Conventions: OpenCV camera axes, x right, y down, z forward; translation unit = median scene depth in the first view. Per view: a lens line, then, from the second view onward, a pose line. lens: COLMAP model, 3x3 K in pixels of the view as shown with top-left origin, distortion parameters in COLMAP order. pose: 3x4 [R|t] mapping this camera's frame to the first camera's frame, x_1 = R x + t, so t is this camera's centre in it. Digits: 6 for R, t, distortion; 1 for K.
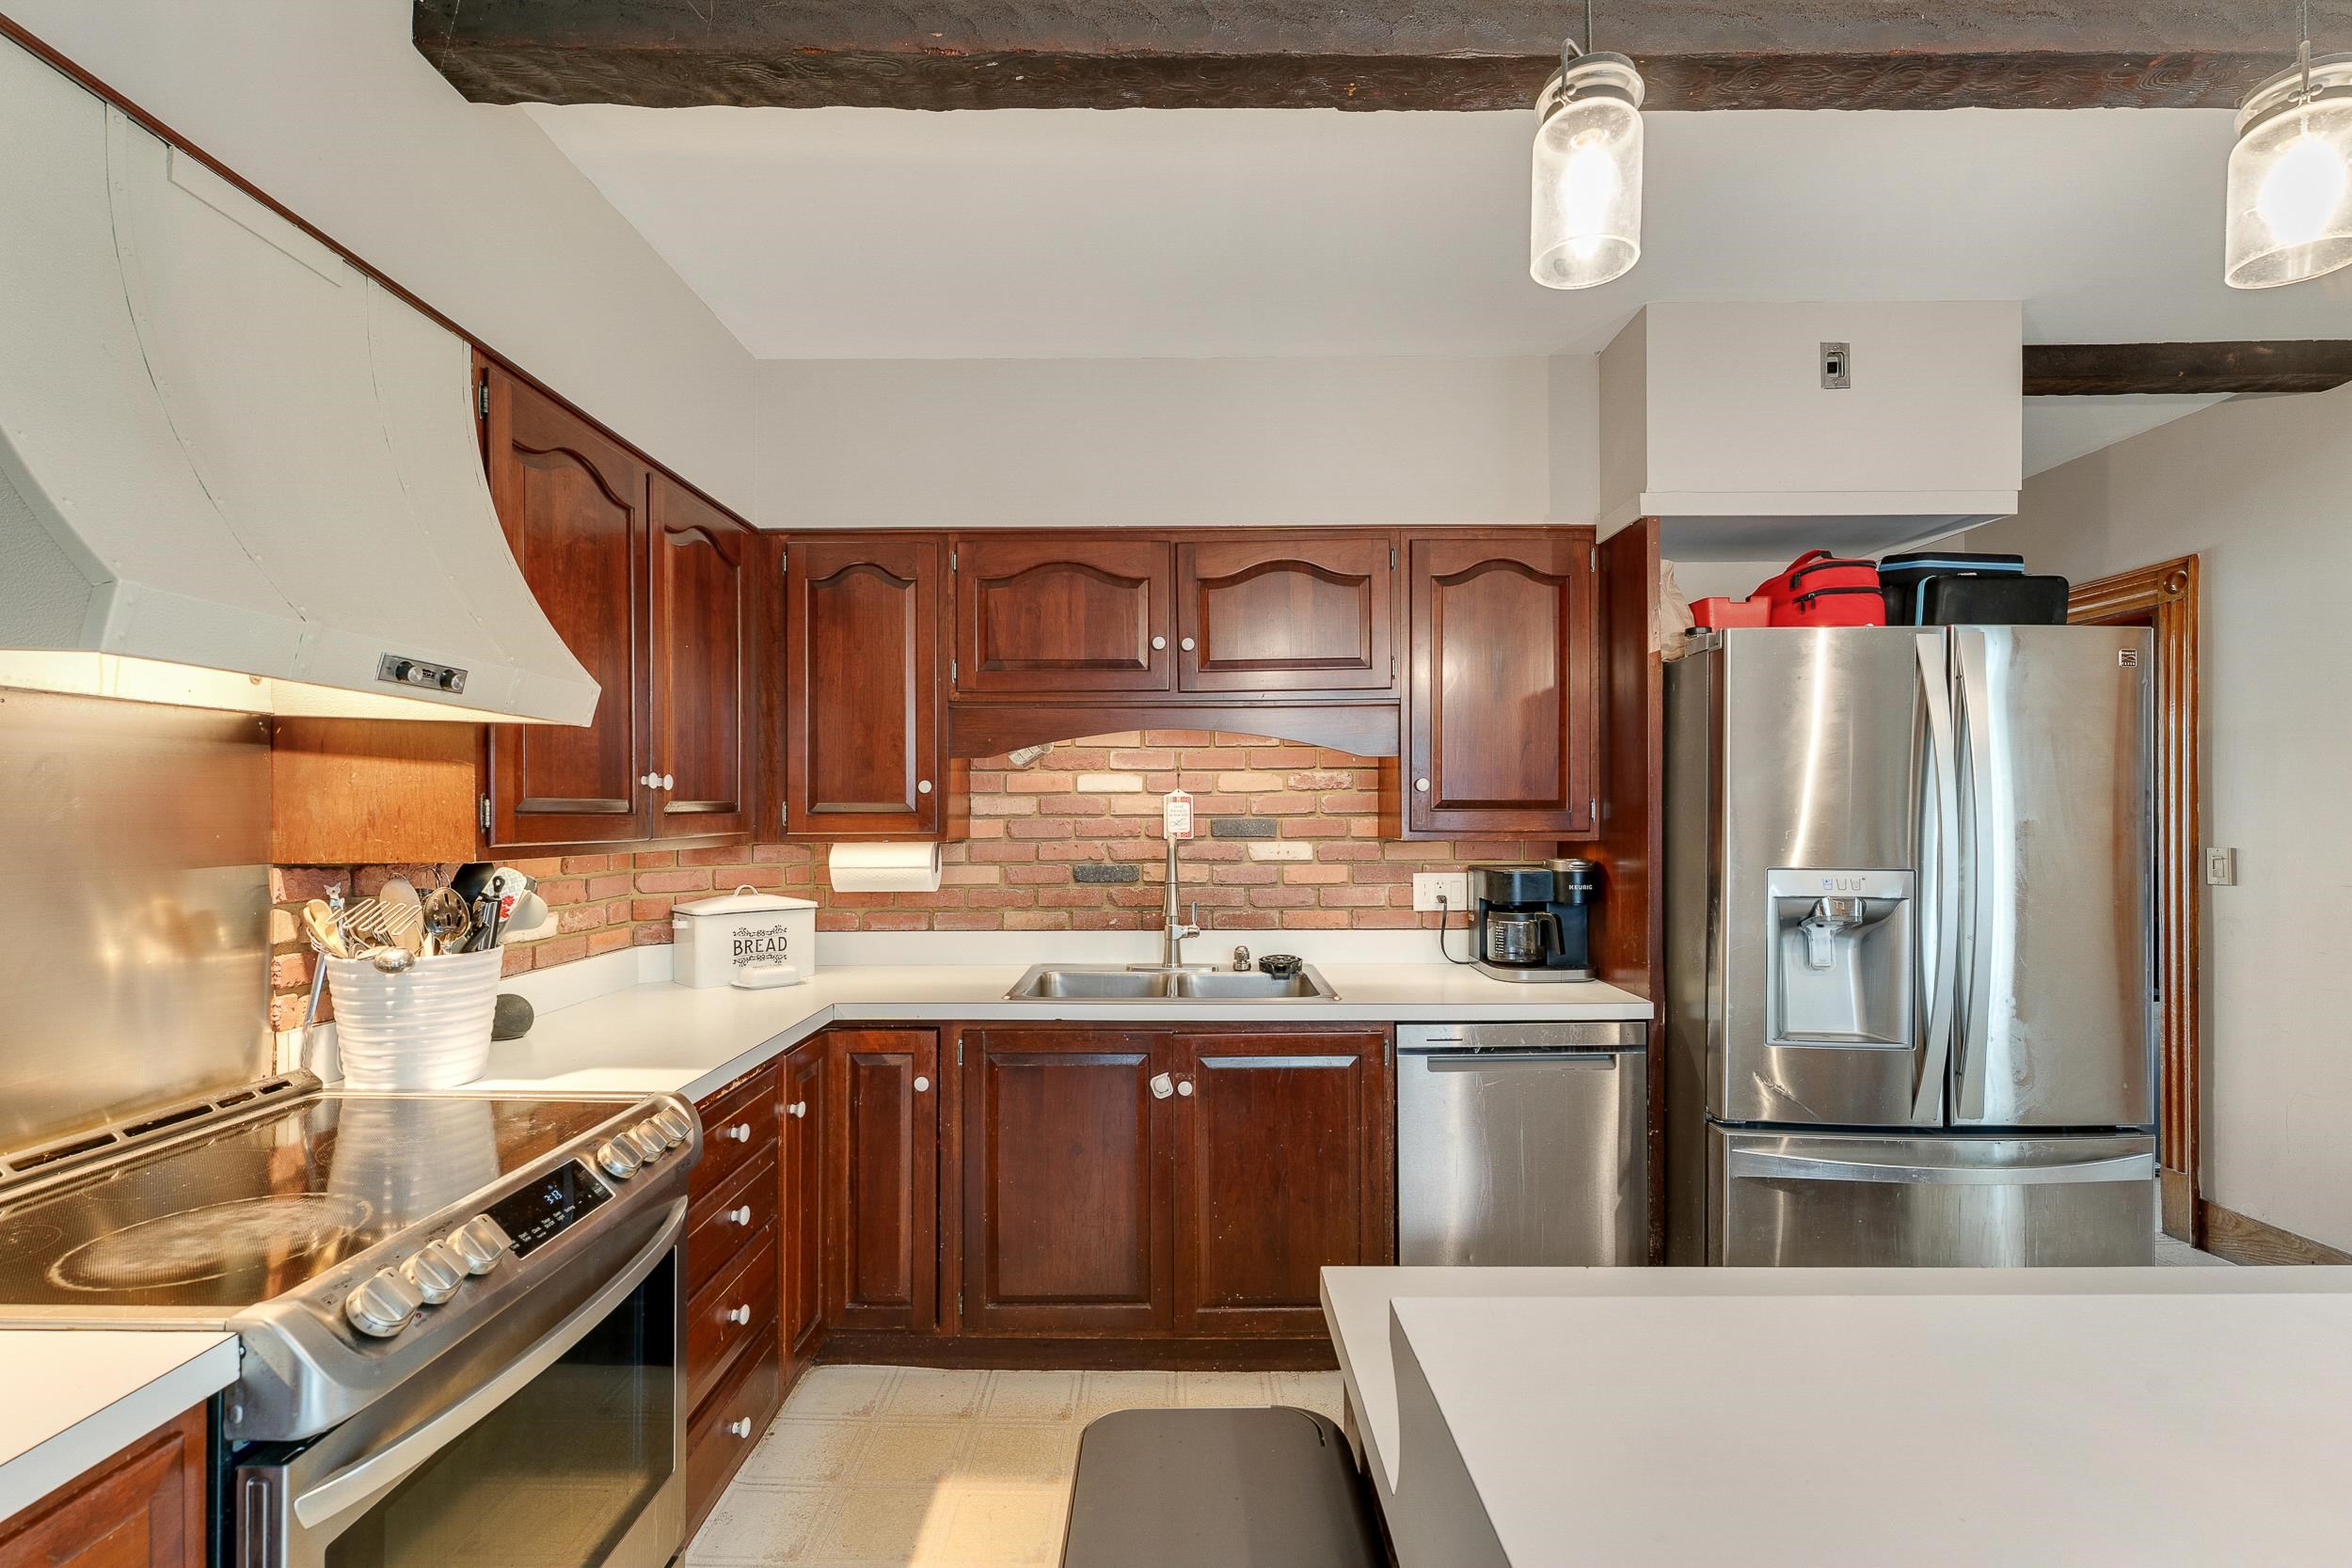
lens RADIAL K [[1048.2, 0, 1179.0], [0, 1048.2, 812.8], [0, 0, 1]] dist [0.000055, -0.000024]
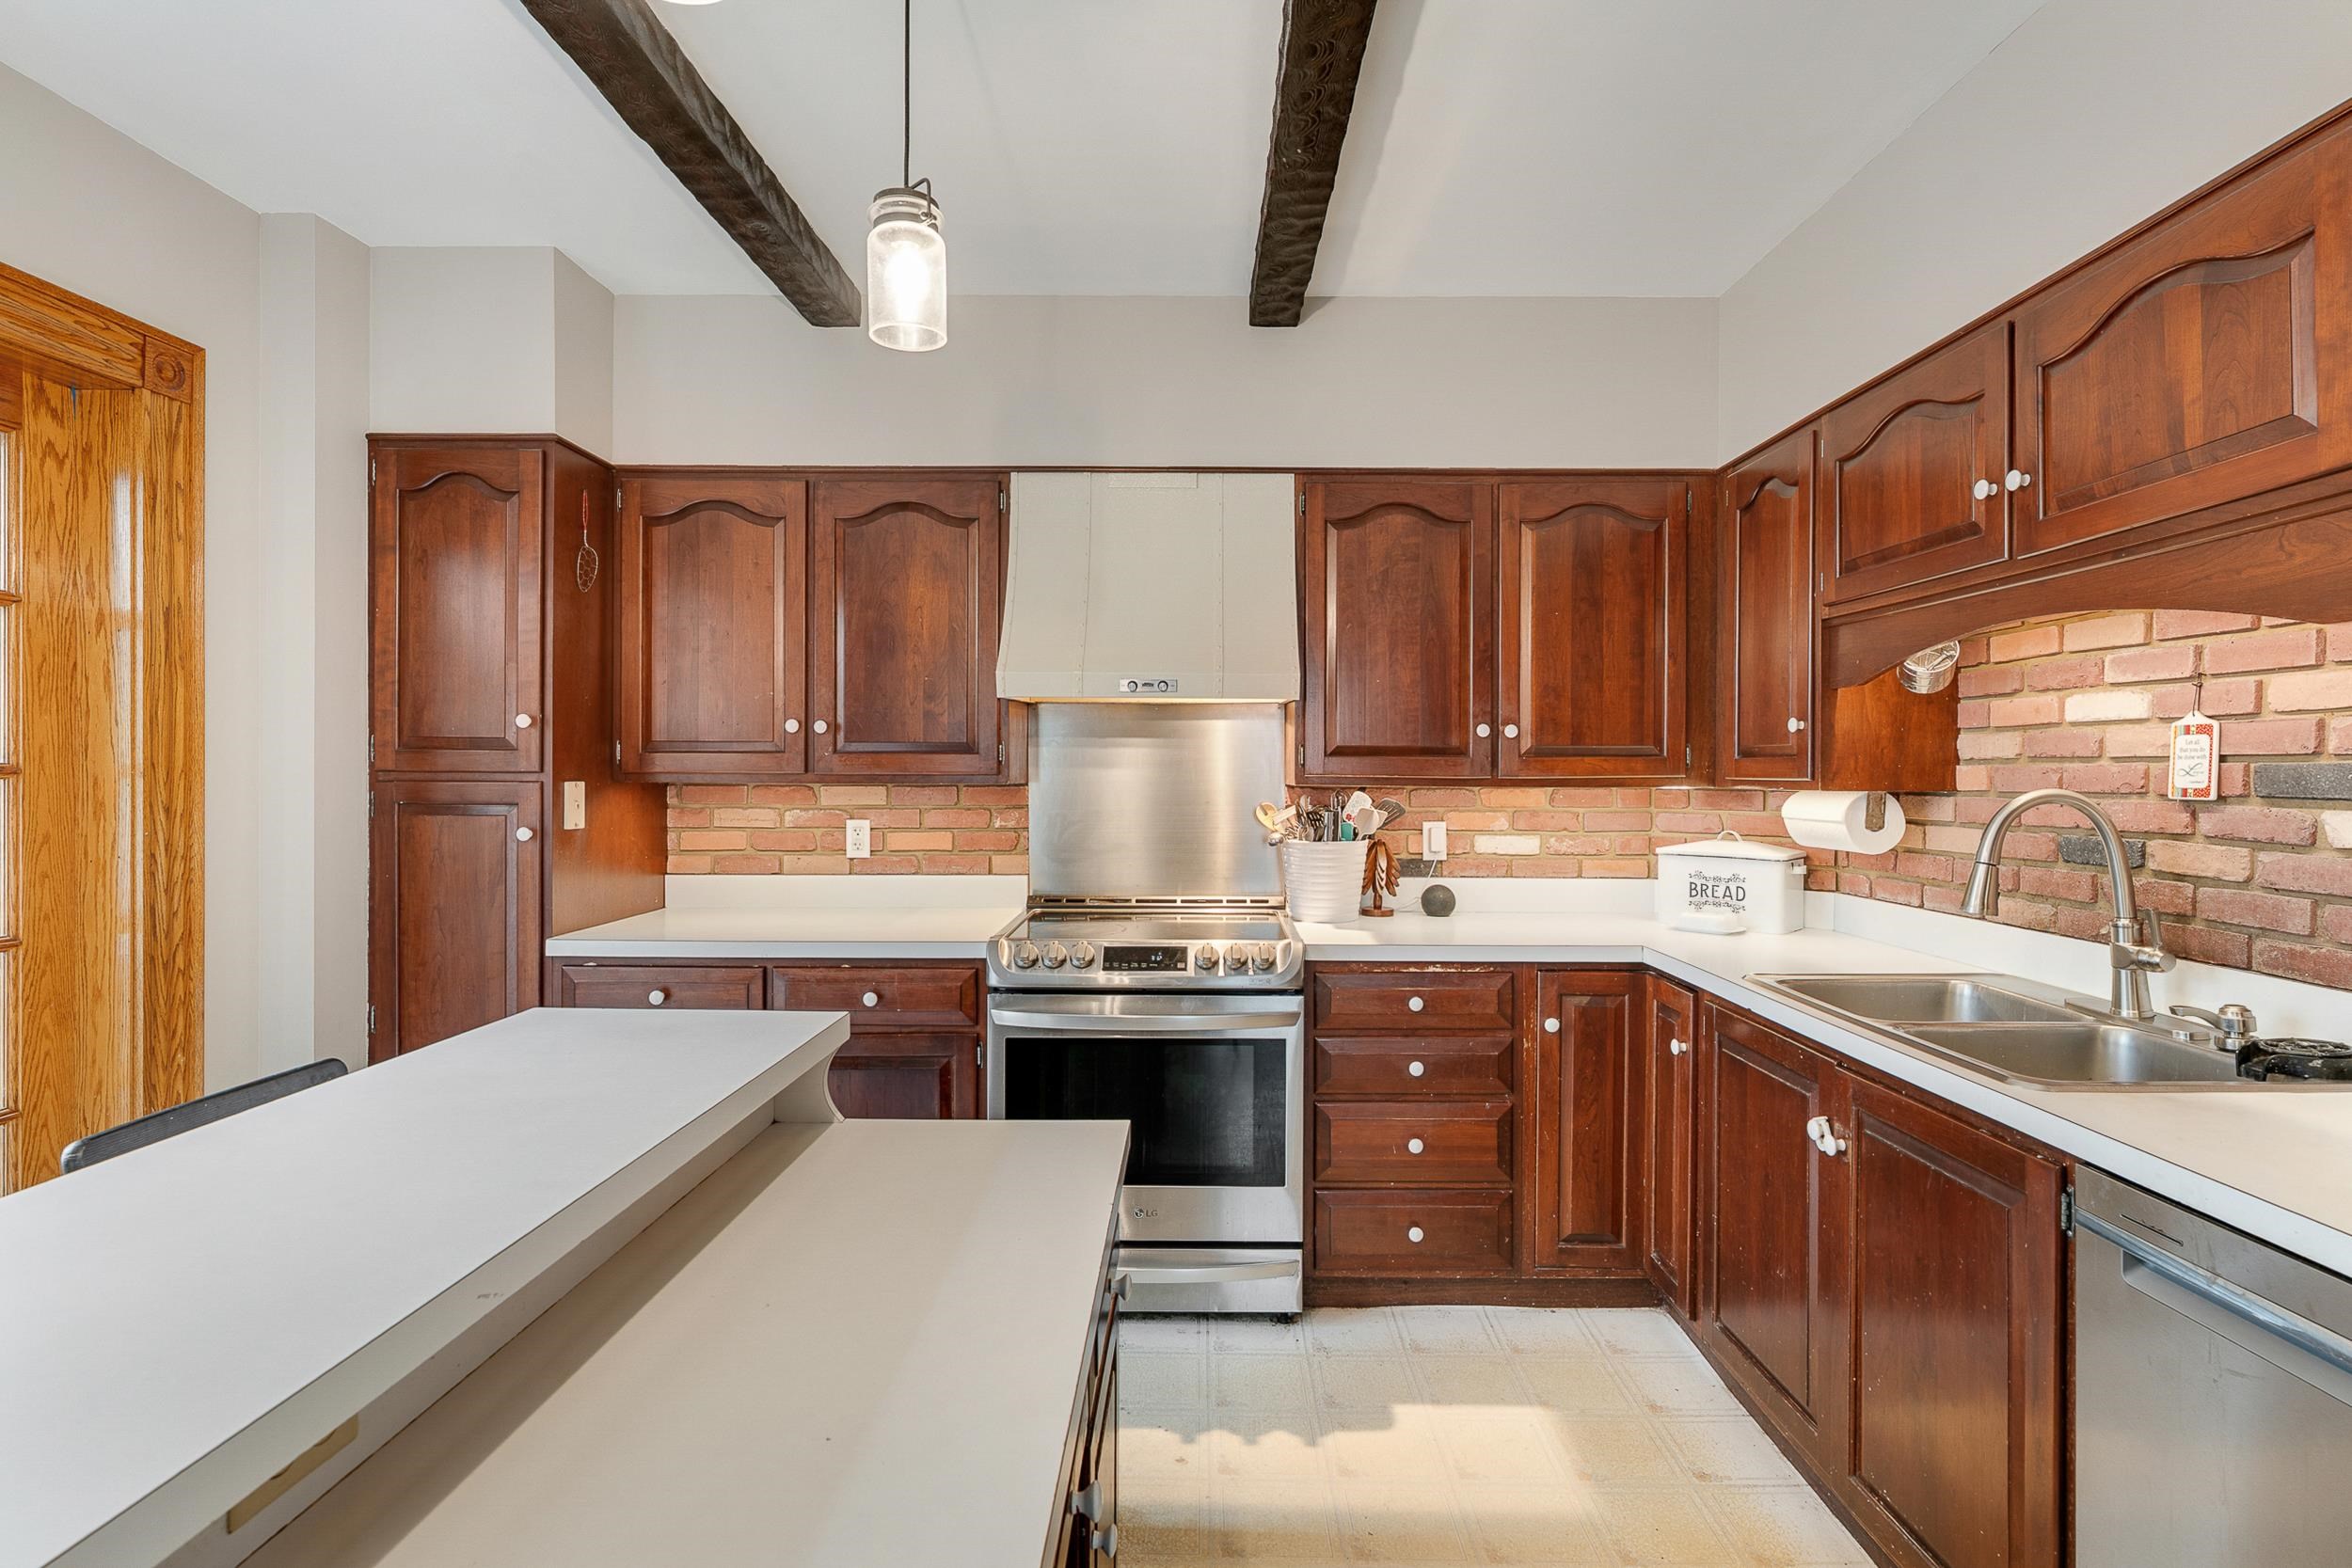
lens RADIAL K [[1133.1, 0, 1176.0], [0, 1133.1, 784.0], [0, 0, 1]] dist [-0.000092, -0.000102]
pose [[-0.019658, 0.016223, -0.999675, 0.617003], [-0.004964, 0.999854, 0.016324, 0.009235], [0.999794, 0.005284, -0.019574, 0.464887]]
